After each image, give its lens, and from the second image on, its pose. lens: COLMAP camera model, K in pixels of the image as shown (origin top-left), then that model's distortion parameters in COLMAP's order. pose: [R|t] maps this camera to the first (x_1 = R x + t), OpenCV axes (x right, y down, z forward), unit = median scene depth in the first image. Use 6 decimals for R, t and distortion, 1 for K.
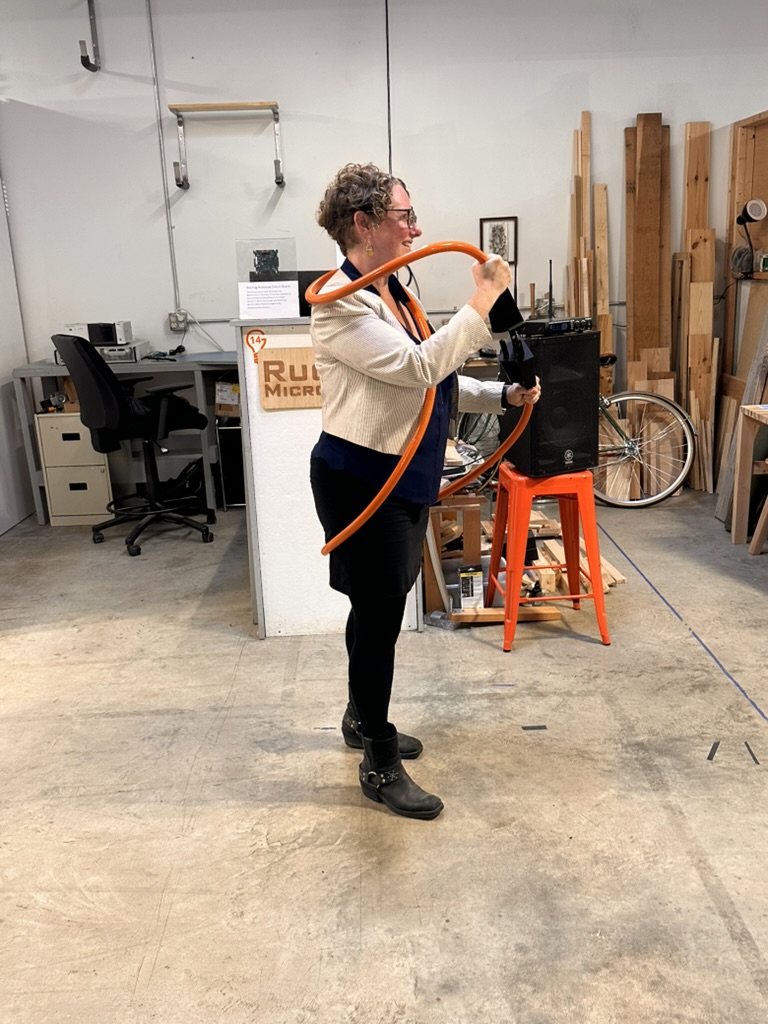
lens RADIAL K [[939.5, 0, 397.7], [0, 939.5, 511.5], [0, 0, 1]] dist [0.182384, -0.409677]
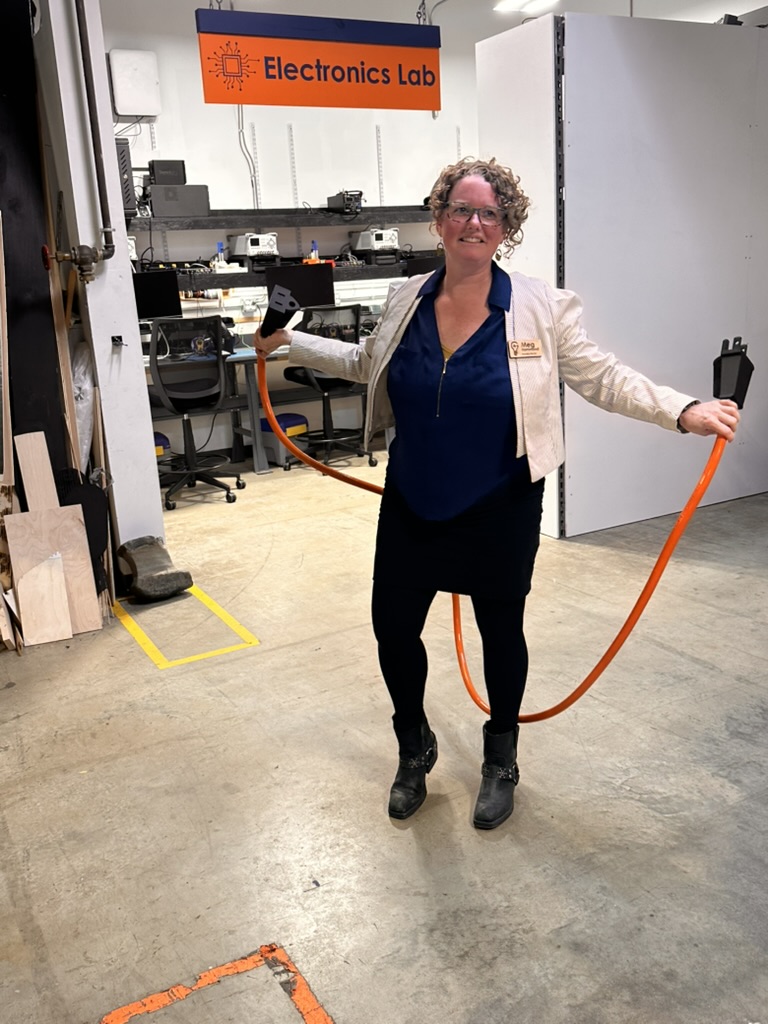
lens RADIAL K [[938.6, 0, 379.5], [0, 938.6, 509.9], [0, 0, 1]] dist [0.152595, -0.308125]
pose [[0.468275, 0.233359, -0.852210, 0.404289], [-0.184013, 0.969102, 0.164255, -0.054307], [0.864209, 0.079901, 0.496748, 0.141690]]
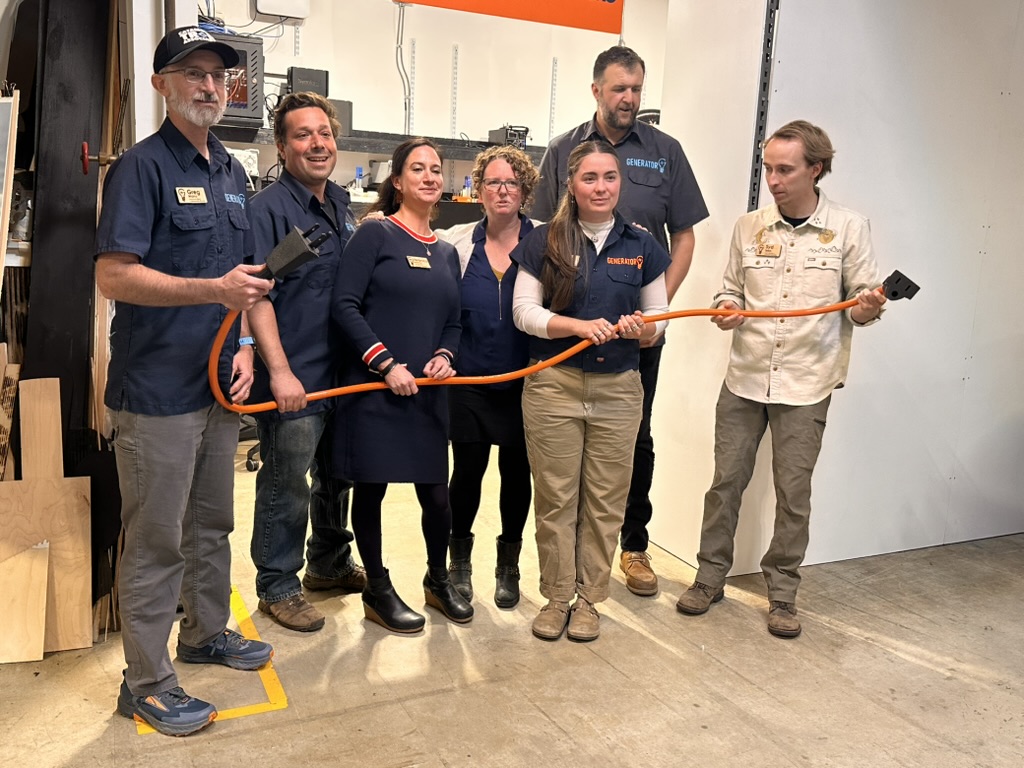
lens RADIAL K [[938.6, 0, 513.2], [0, 938.6, 396.1], [0, 0, 1]] dist [0.152595, -0.308125]
pose [[0.419780, 0.235185, -0.876626, 0.167423], [-0.289181, 0.950167, 0.116438, -0.092745], [0.860325, 0.204625, 0.466872, 0.310130]]
